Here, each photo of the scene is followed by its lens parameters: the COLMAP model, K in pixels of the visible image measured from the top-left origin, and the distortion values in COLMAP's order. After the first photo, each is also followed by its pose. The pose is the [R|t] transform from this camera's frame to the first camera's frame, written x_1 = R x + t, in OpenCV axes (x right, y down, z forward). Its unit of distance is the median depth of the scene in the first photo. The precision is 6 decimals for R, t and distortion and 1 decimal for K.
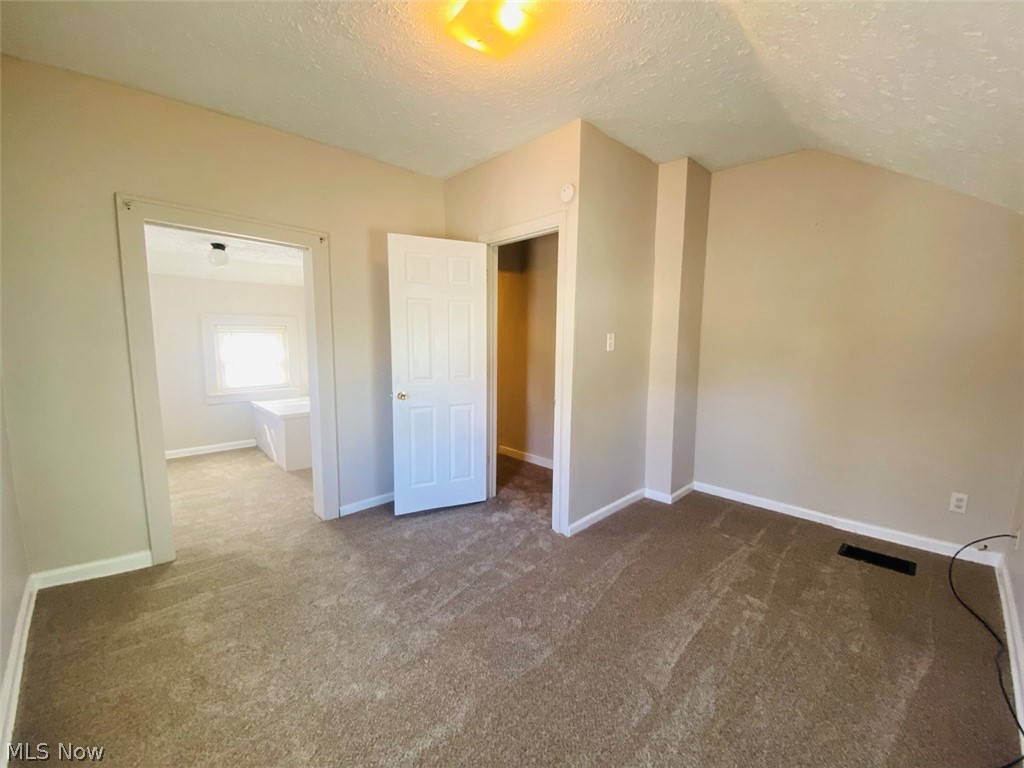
lens RADIAL K [[410.8, 0, 520.6], [0, 410.8, 381.3], [0, 0, 1]] dist [-0.009556, -0.007653]
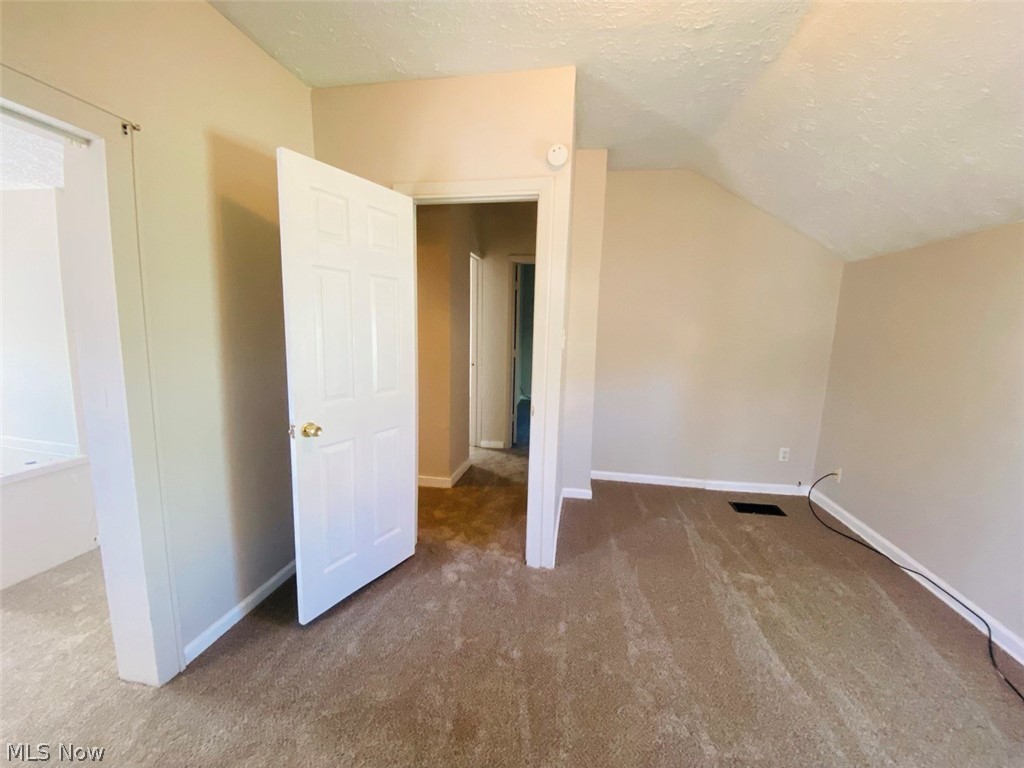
lens RADIAL K [[410.8, 0, 516.7], [0, 410.8, 380.5], [0, 0, 1]] dist [-0.009556, -0.007653]
pose [[0.812900, -0.065433, 0.578716, -0.397037], [0.045795, 0.997773, 0.048487, -0.053989], [-0.580600, -0.012913, 0.814087, 0.344719]]
